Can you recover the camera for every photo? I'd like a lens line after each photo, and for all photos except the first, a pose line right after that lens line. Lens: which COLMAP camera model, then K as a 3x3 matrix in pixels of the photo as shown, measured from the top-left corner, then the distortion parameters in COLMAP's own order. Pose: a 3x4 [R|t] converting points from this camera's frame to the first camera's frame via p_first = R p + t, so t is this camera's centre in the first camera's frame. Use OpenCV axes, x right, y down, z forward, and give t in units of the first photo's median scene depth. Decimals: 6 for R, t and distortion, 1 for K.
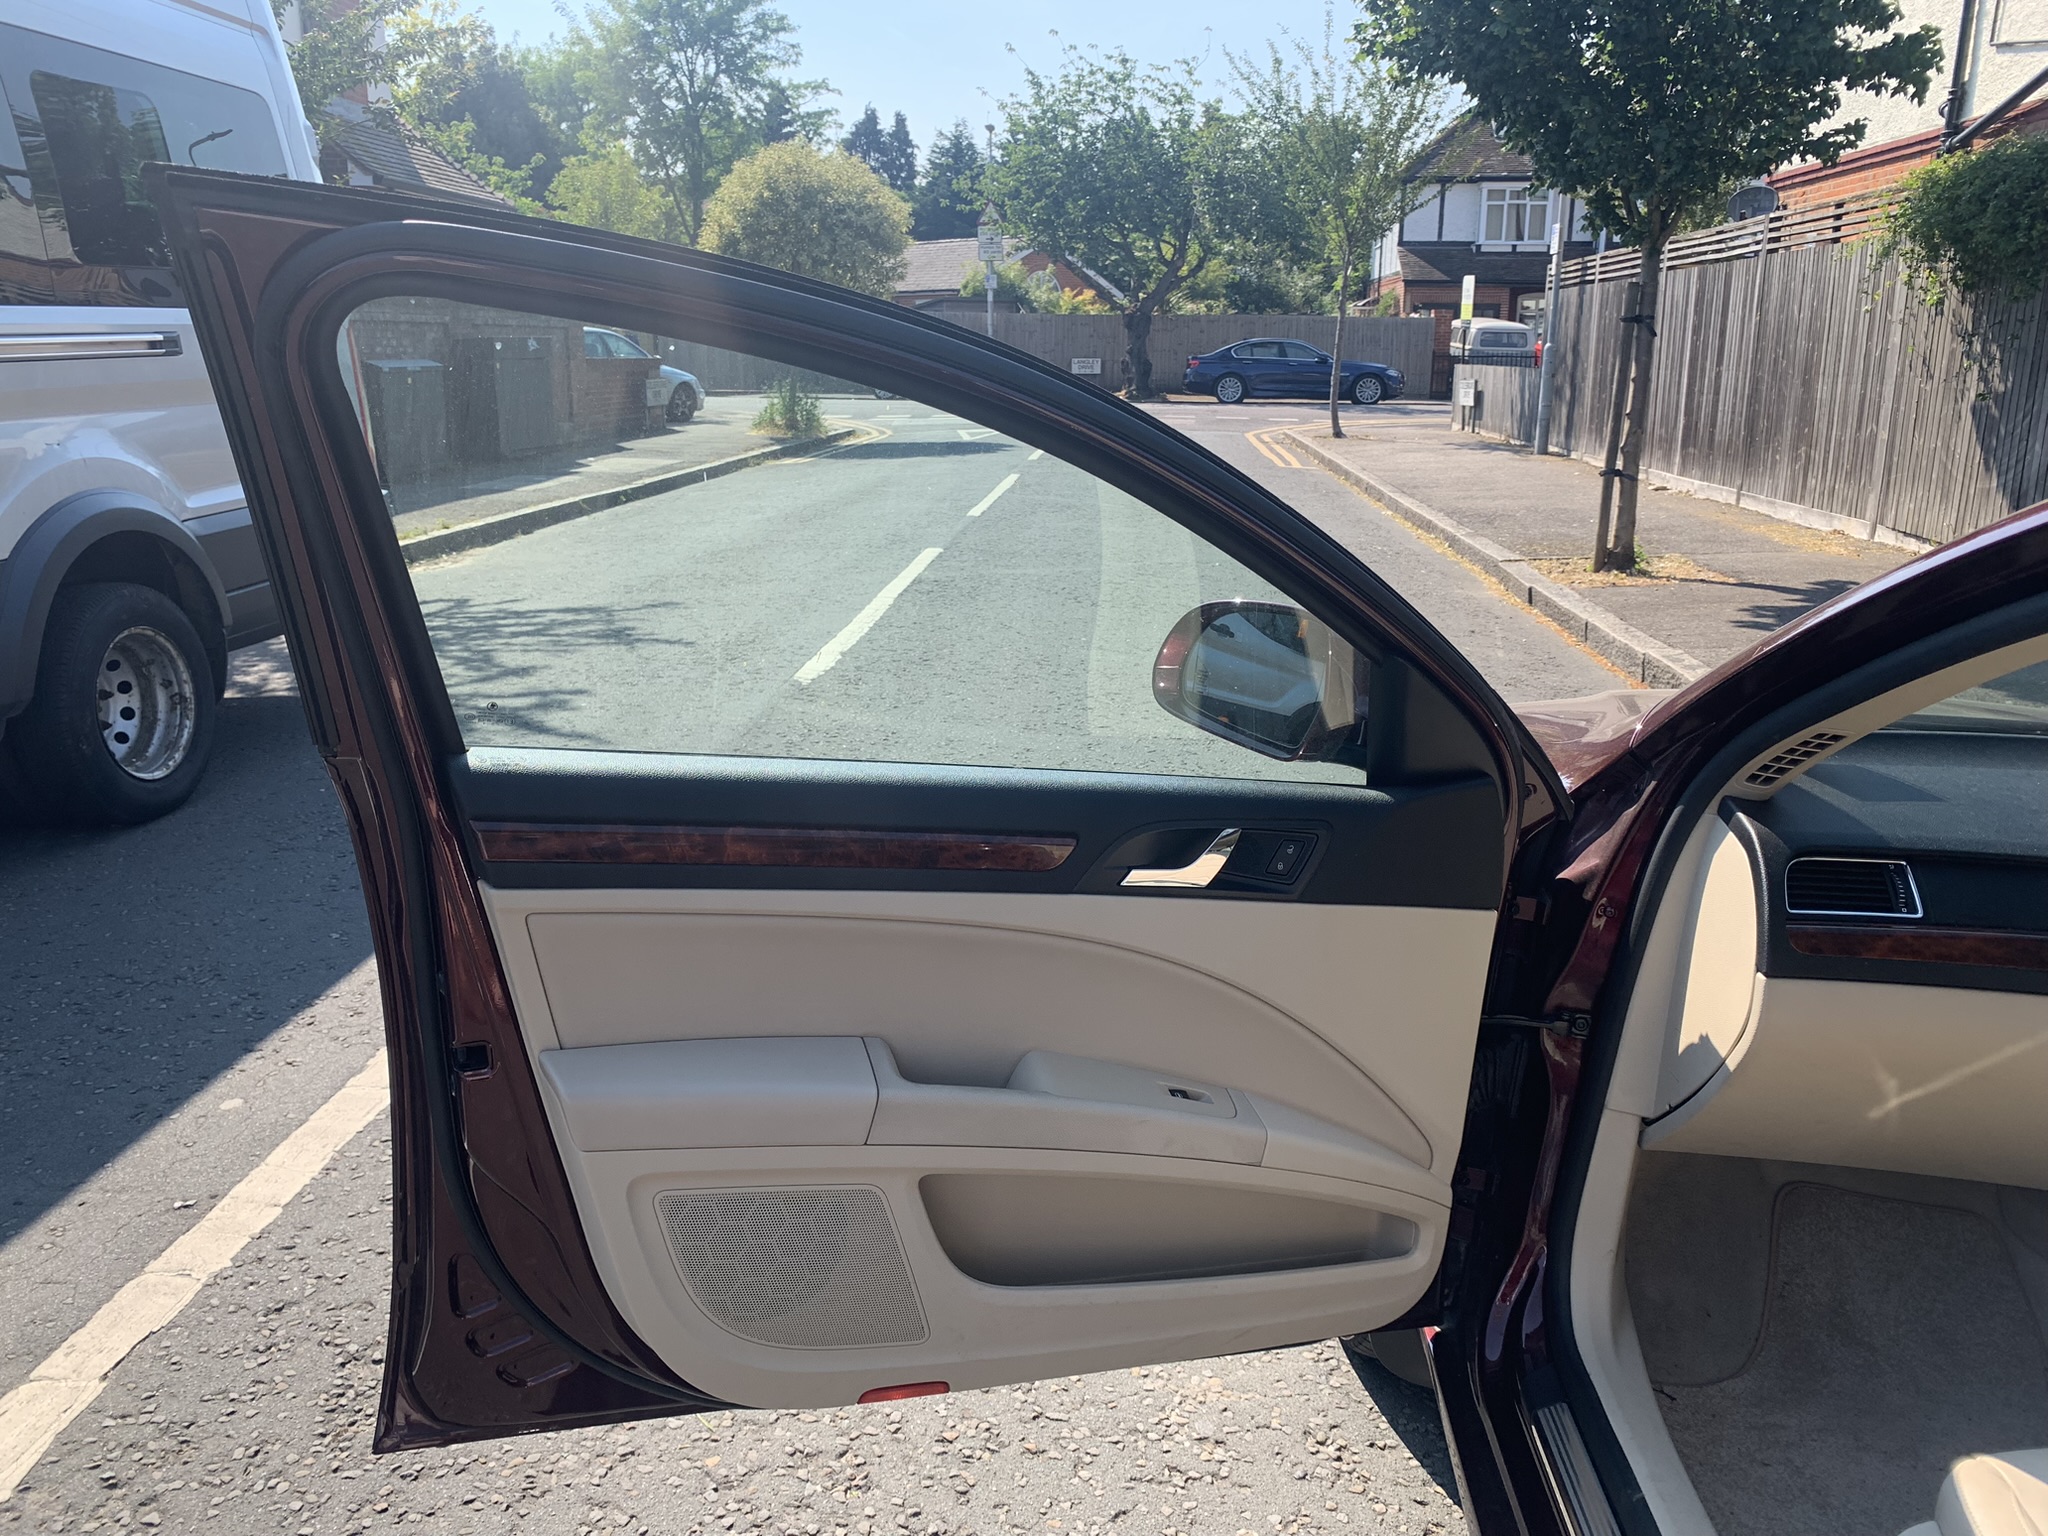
lens RADIAL K [[1585.7, 0, 1006.9], [0, 1585.7, 752.2], [0, 0, 1]] dist [0.020919, -0.020725]
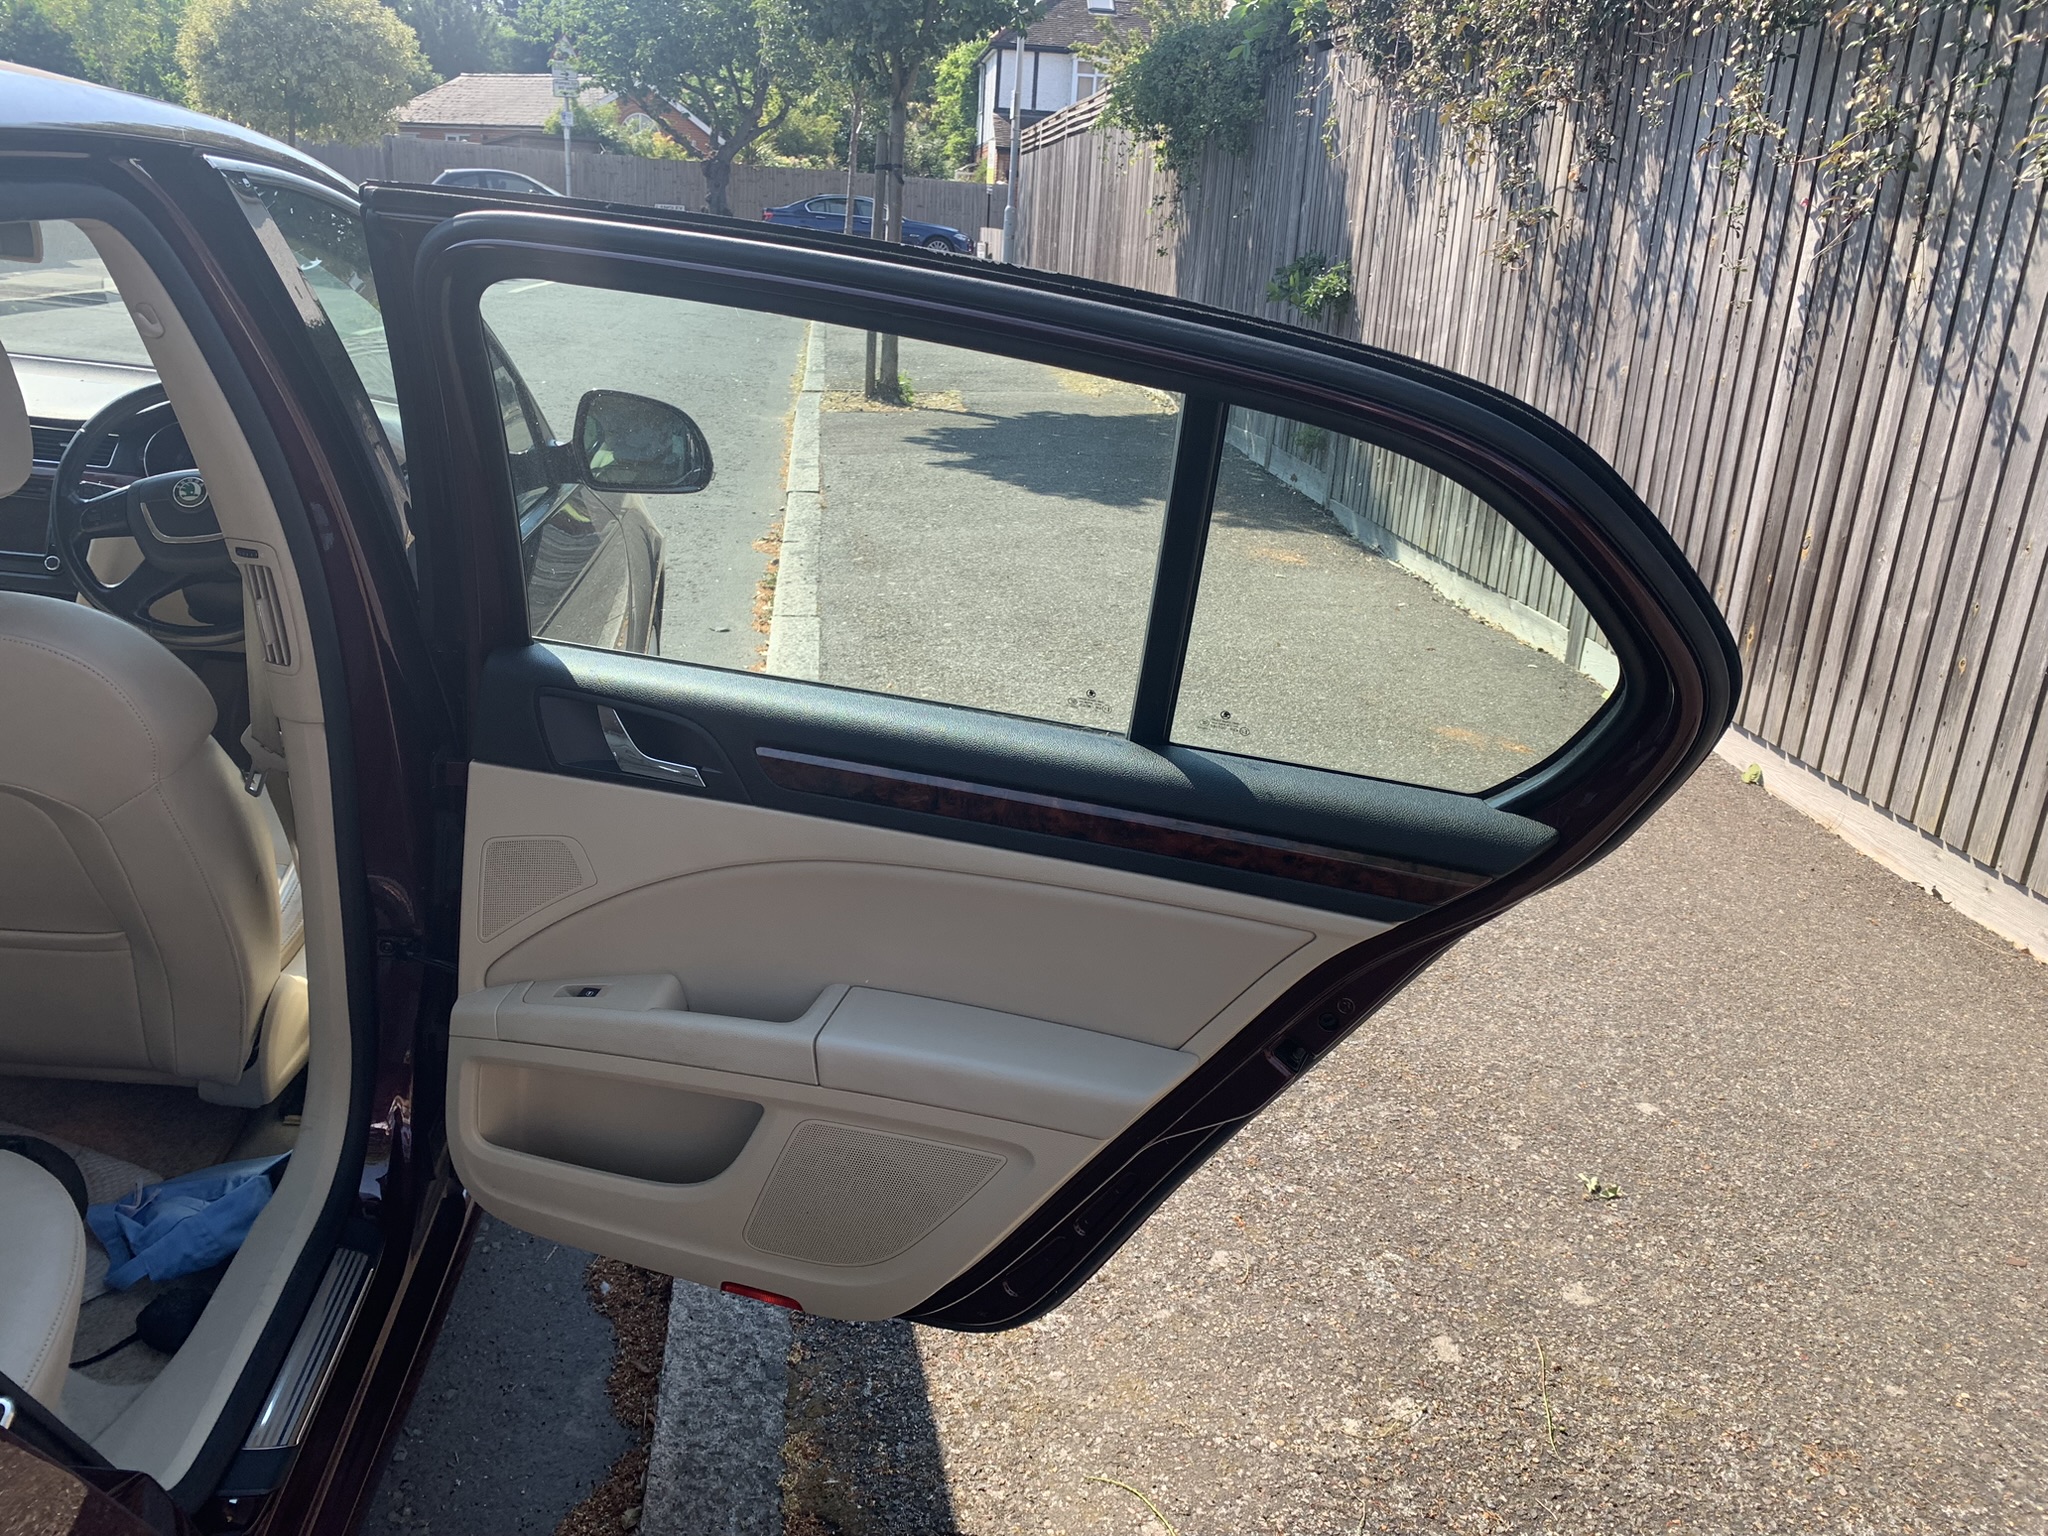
lens RADIAL K [[1585.7, 0, 998.7], [0, 1585.7, 750.1], [0, 0, 1]] dist [0.020919, -0.020725]
pose [[0.981929, -0.009235, 0.189026, 0.108587], [-0.005543, 0.996977, 0.077498, 0.020017], [-0.189171, -0.077146, 0.978909, -0.056605]]
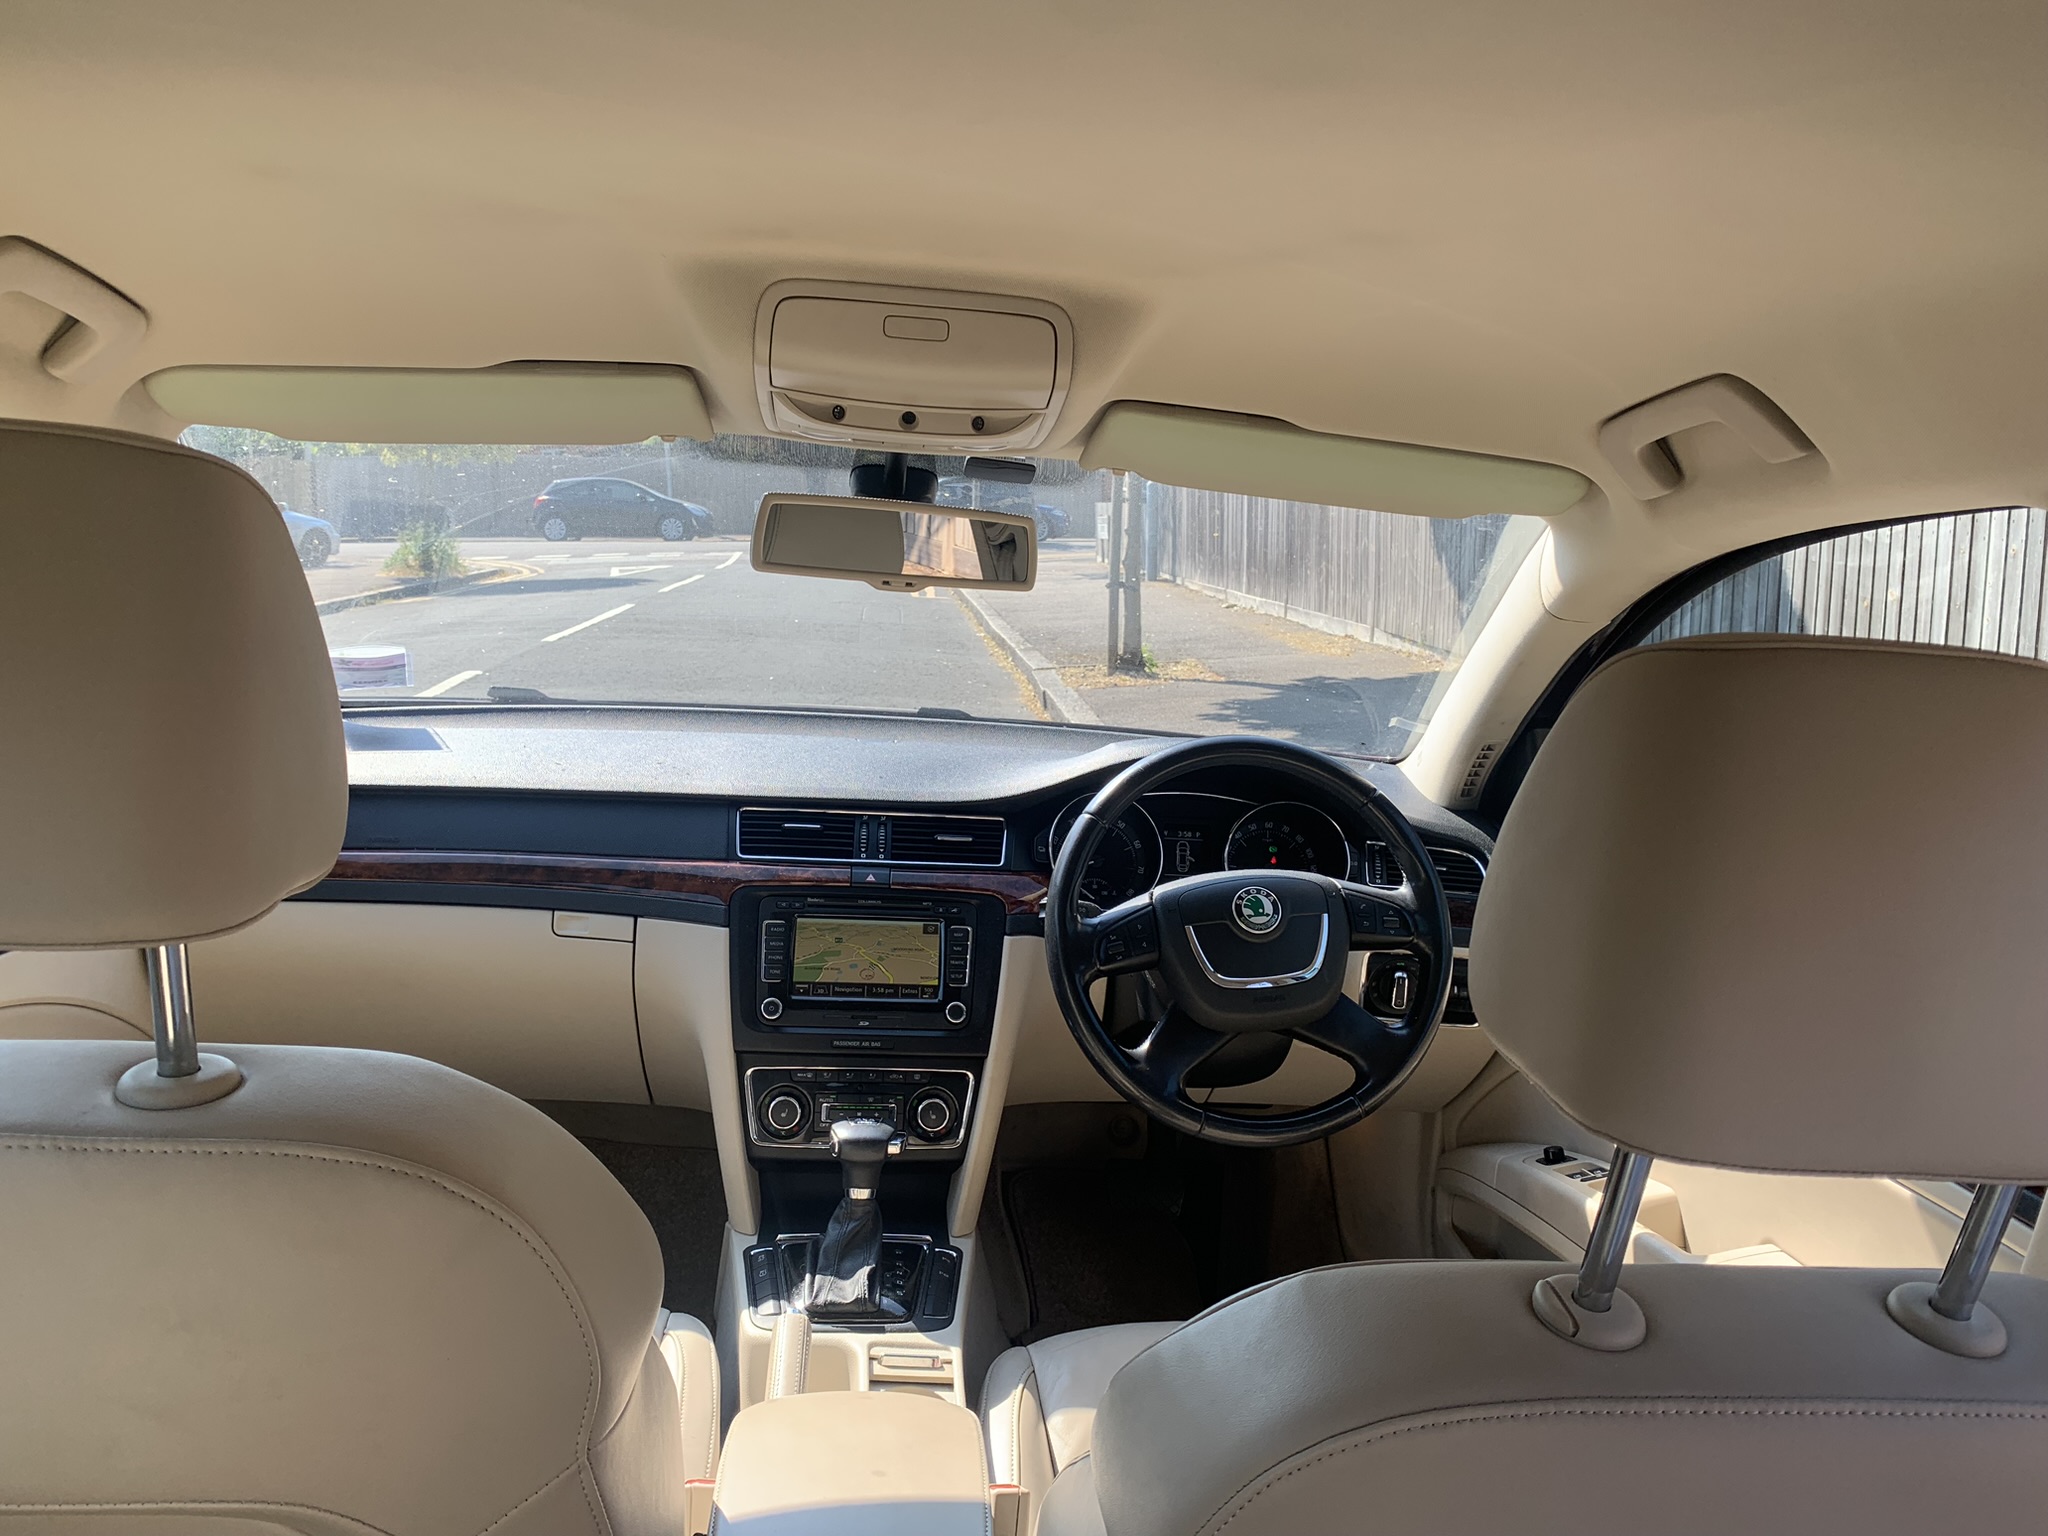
lens RADIAL K [[1585.7, 0, 1037.7], [0, 1585.7, 746.6], [0, 0, 1]] dist [0.020919, -0.020725]
pose [[0.983064, -0.036565, 0.179578, 0.057480], [0.053166, 0.994655, -0.088518, 0.010485], [-0.175381, 0.096566, 0.979753, -0.009029]]
